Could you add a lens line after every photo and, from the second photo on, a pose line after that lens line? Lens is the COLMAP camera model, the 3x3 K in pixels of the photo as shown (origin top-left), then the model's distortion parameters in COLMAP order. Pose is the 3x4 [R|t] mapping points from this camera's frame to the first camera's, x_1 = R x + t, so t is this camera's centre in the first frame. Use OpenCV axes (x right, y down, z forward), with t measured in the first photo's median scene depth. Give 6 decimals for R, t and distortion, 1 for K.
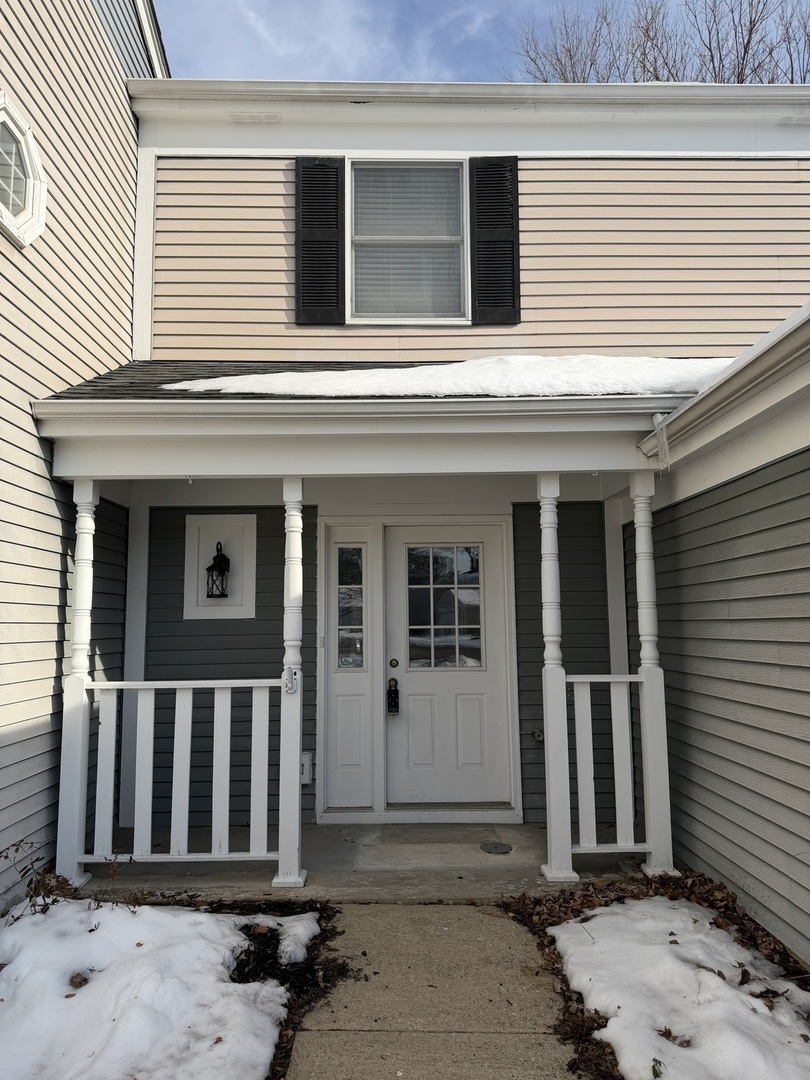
lens RADIAL K [[754.9, 0, 401.2], [0, 754.9, 544.4], [0, 0, 1]] dist [0.044760, -0.002905]
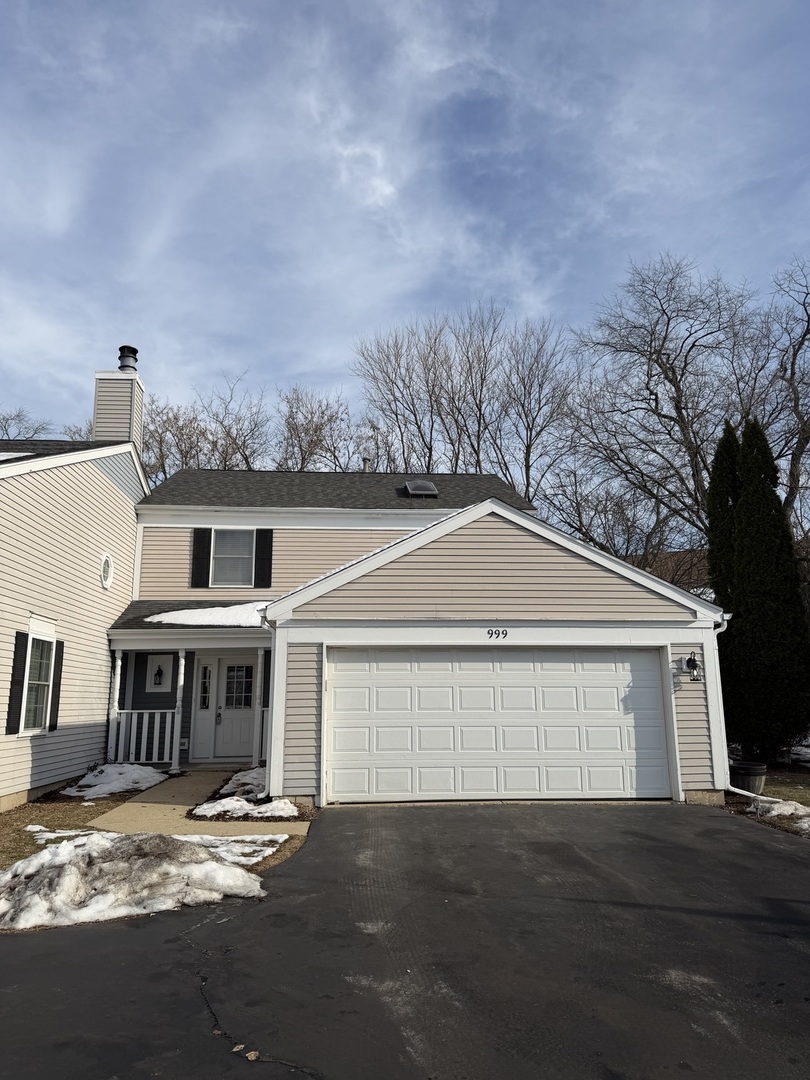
lens RADIAL K [[754.9, 0, 411.6], [0, 754.9, 538.6], [0, 0, 1]] dist [0.044760, -0.002905]
pose [[0.997421, 0.014961, 0.070202, 0.608694], [-0.007171, 0.993914, -0.109926, -0.204880], [-0.071420, 0.109139, 0.991458, -2.388750]]
